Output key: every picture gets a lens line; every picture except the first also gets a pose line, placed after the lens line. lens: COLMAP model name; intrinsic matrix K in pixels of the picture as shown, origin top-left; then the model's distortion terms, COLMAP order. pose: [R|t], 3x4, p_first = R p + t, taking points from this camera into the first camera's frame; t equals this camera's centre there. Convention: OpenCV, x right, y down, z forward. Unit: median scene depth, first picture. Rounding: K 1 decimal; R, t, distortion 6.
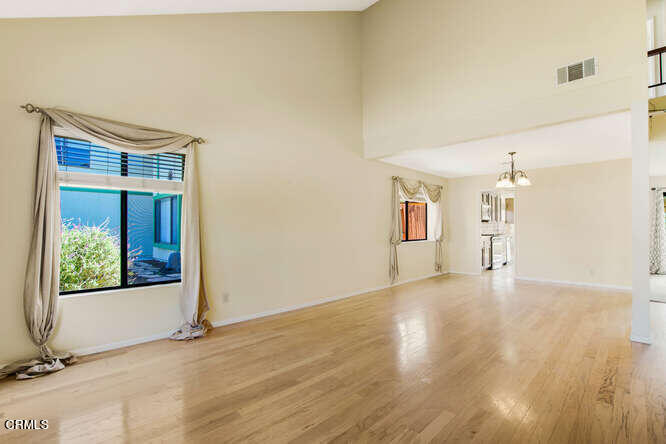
lens RADIAL K [[305.6, 0, 329.1], [0, 305.6, 224.1], [0, 0, 1]] dist [-0.044132, 0.022057]
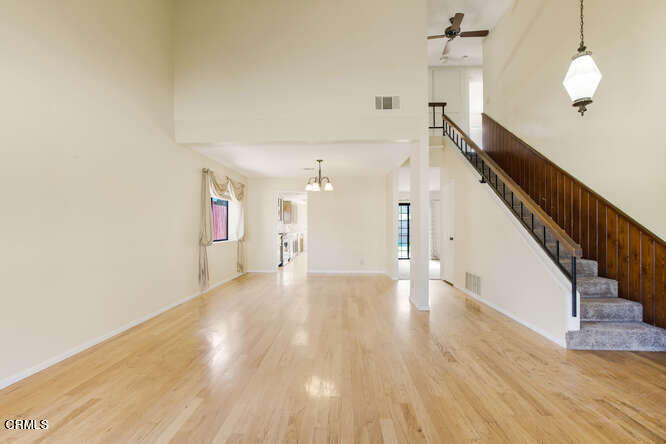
lens RADIAL K [[305.6, 0, 329.1], [0, 305.6, 224.1], [0, 0, 1]] dist [-0.044132, 0.022057]
pose [[0.747528, 0.011022, 0.664139, -0.100691], [-0.012135, 0.999922, -0.002936, 0.002457], [-0.664119, -0.005865, 0.747604, 0.109030]]
